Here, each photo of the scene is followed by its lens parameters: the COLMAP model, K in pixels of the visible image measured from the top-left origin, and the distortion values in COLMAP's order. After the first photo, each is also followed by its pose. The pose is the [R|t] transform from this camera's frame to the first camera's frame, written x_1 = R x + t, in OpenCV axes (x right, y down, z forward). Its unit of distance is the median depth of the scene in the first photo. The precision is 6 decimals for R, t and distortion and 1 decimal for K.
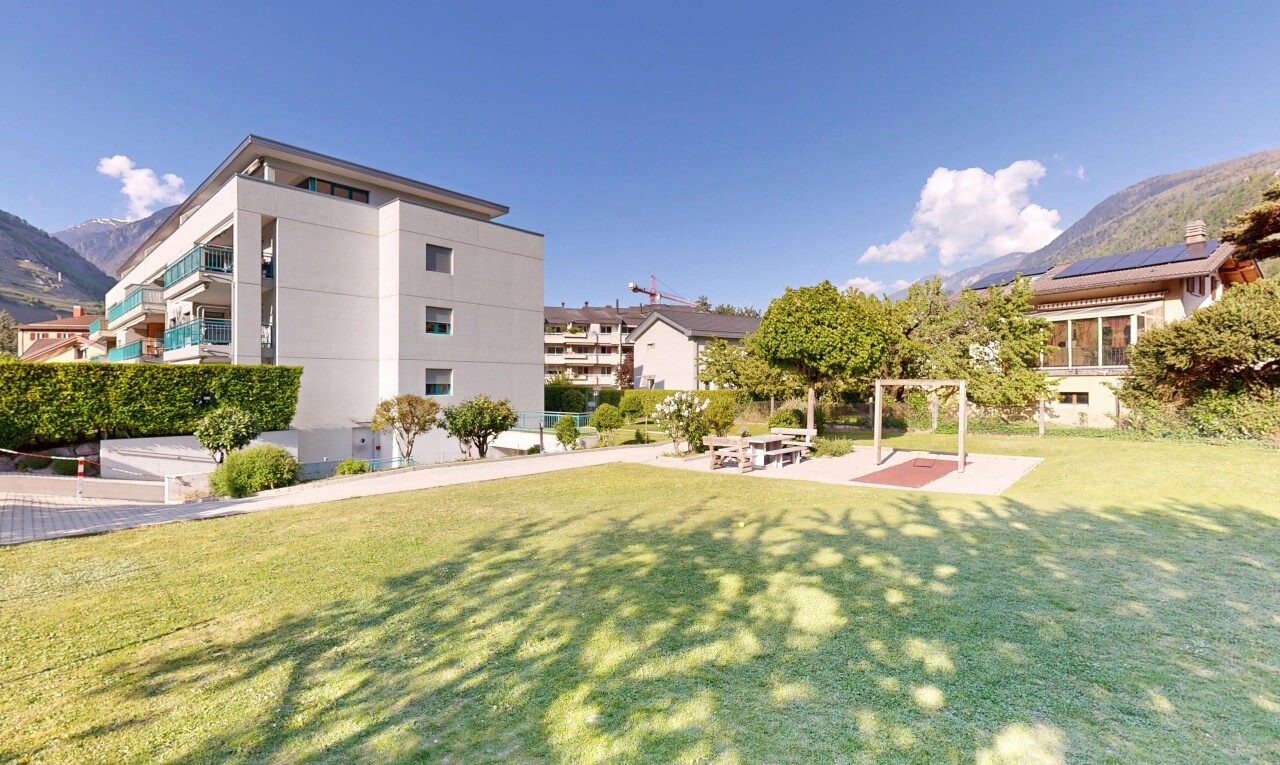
lens RADIAL K [[577.3, 0, 640.0], [0, 577.3, 382.5], [0, 0, 1]] dist [0.000018, 0.000089]
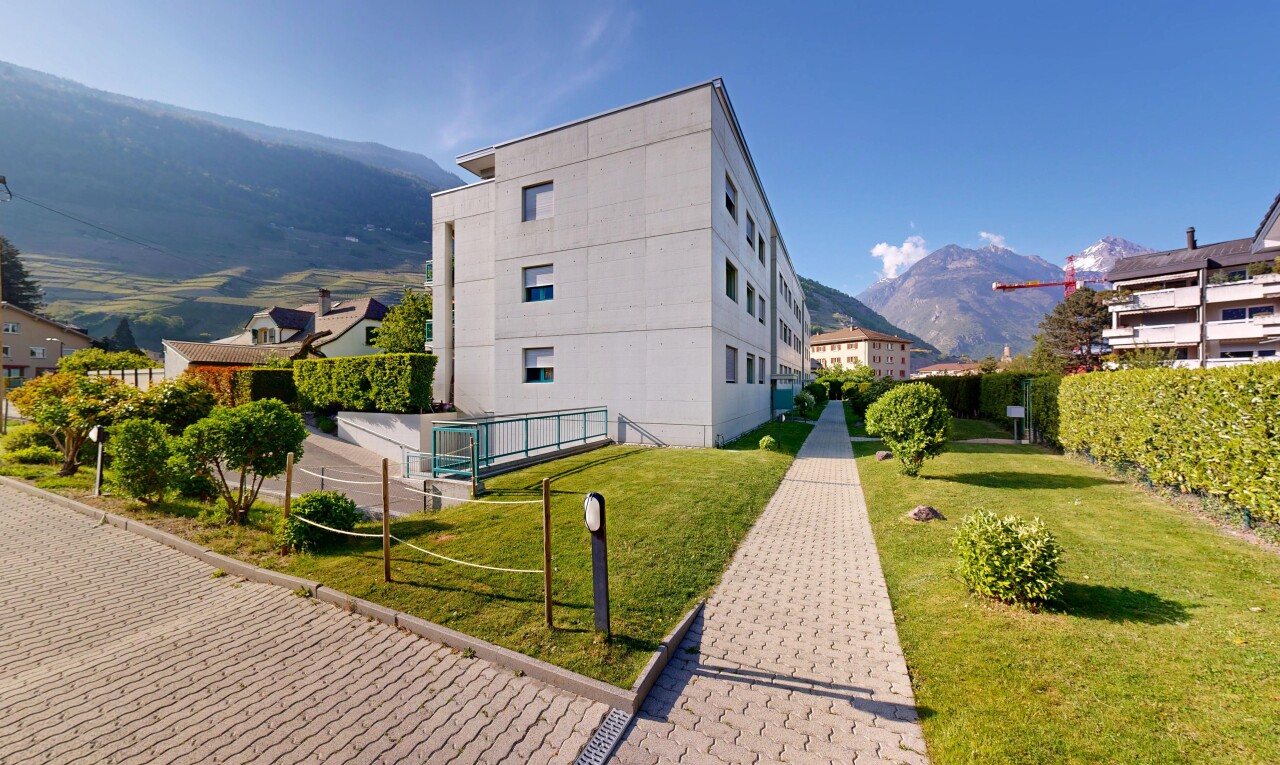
lens RADIAL K [[430.0, 0, 639.3], [0, 430.0, 384.7], [0, 0, 1]] dist [0.000295, 0.000169]
pose [[0.299630, -0.001216, -0.954055, 0.211199], [0.007585, 0.999971, 0.001108, 0.024194], [0.954025, -0.007568, 0.299630, 0.905343]]
